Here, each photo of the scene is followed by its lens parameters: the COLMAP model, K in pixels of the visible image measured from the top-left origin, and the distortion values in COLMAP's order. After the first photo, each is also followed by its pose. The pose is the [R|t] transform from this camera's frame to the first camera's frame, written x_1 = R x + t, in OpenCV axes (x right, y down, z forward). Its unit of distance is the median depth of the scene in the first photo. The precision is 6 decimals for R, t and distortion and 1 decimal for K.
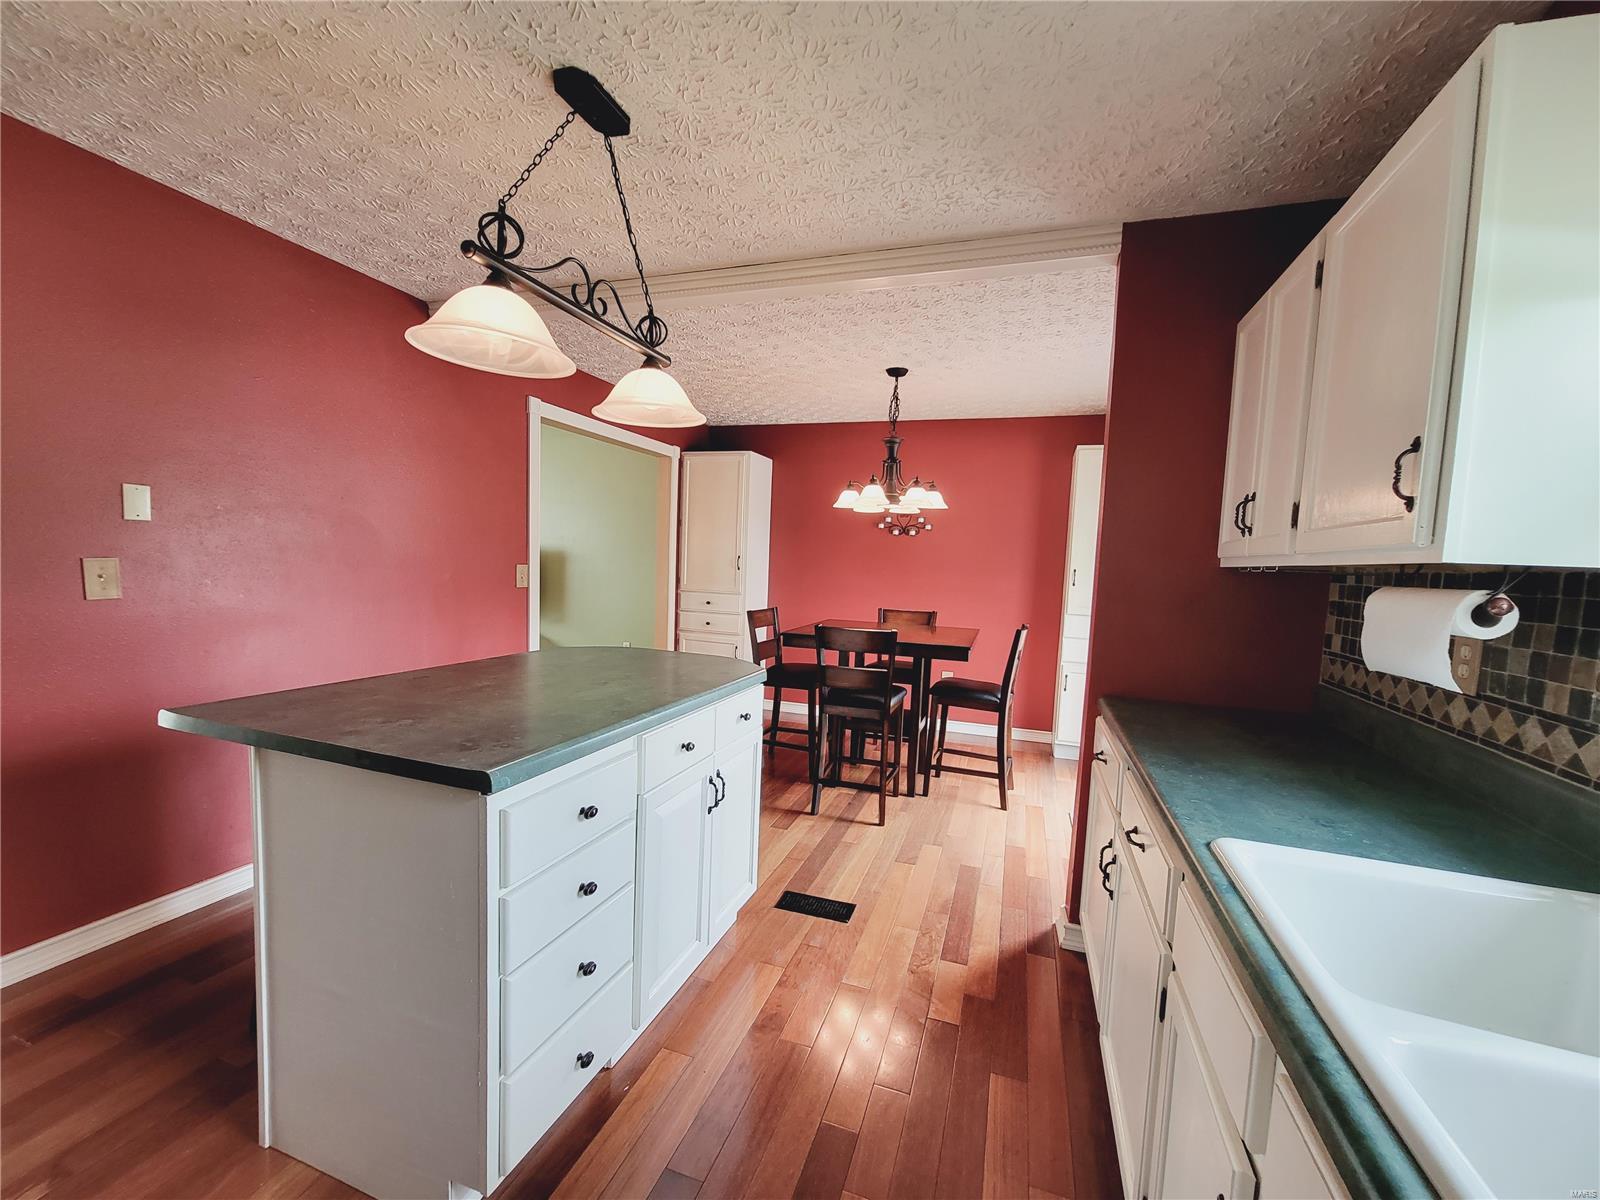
lens RADIAL K [[653.7, 0, 797.5], [0, 653.7, 606.7], [0, 0, 1]] dist [-0.003819, 0.000080]
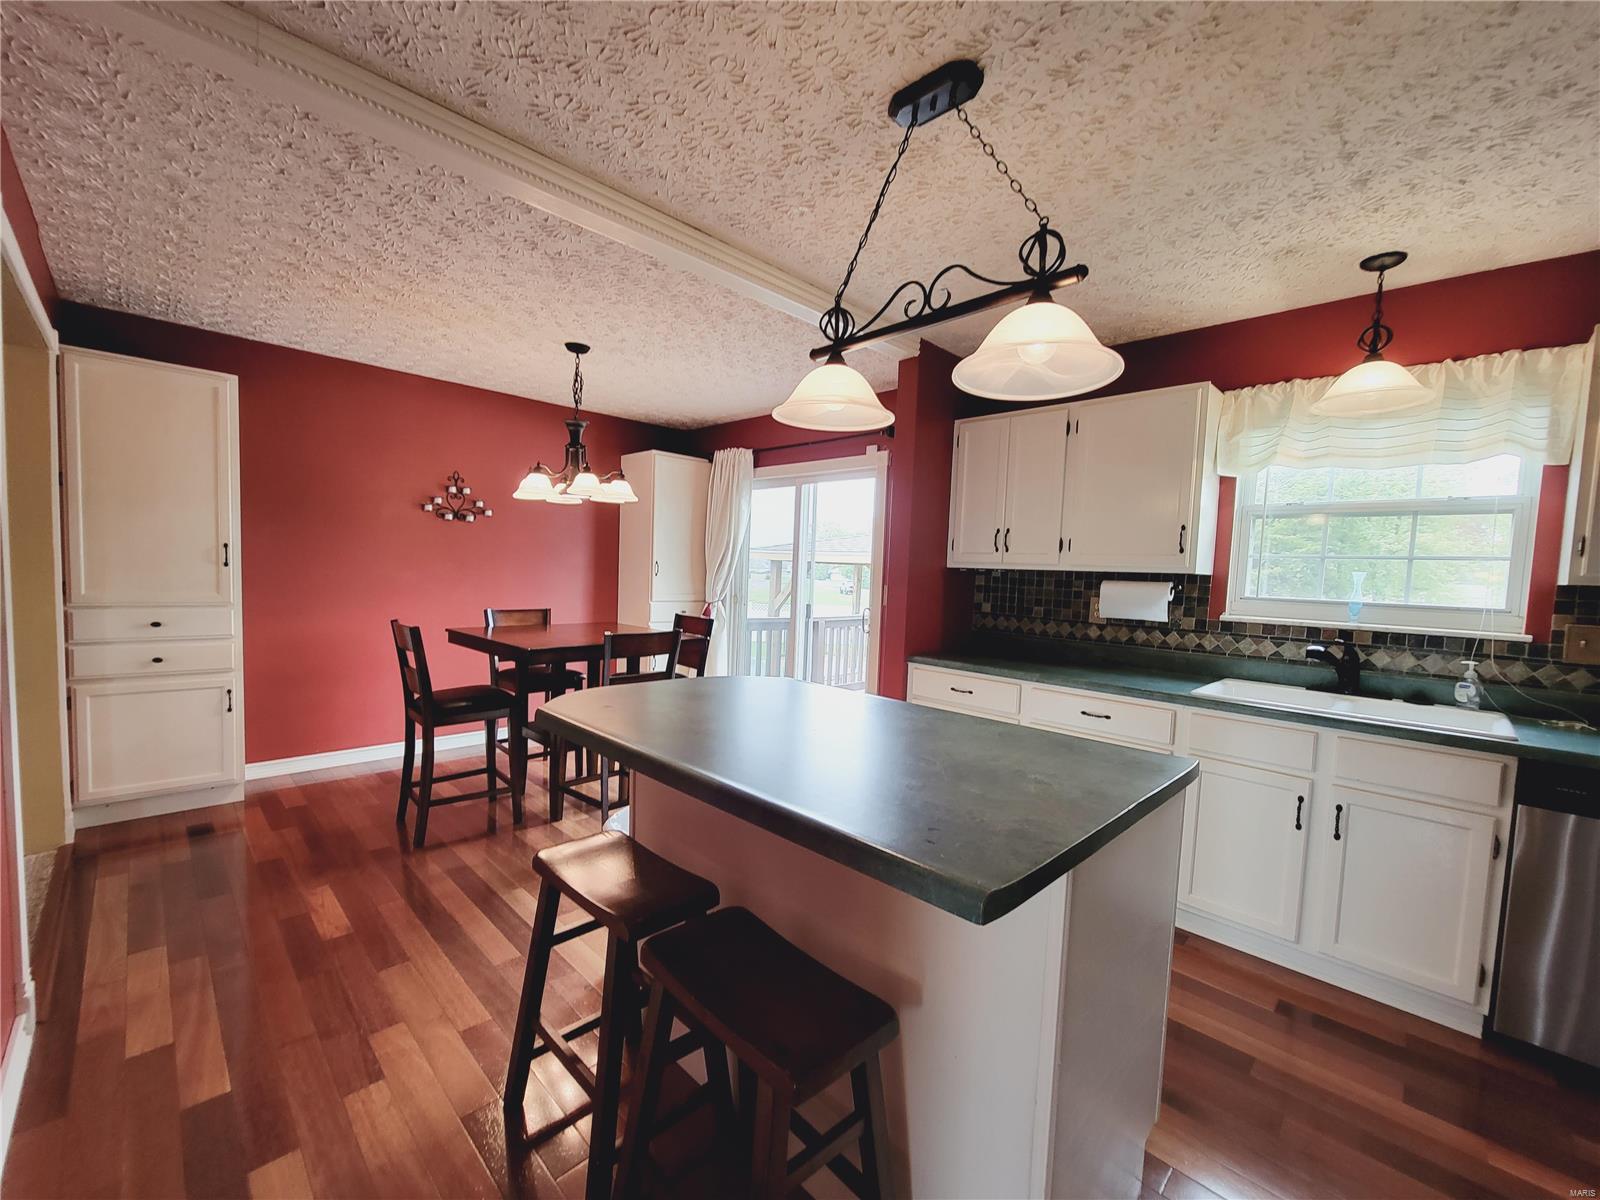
lens RADIAL K [[653.7, 0, 793.5], [0, 653.7, 606.7], [0, 0, 1]] dist [-0.003819, 0.000080]
pose [[0.440532, -0.075252, 0.894577, -0.497539], [0.044969, 0.997079, 0.061730, -0.039100], [-0.896610, 0.013035, 0.442629, 0.298360]]
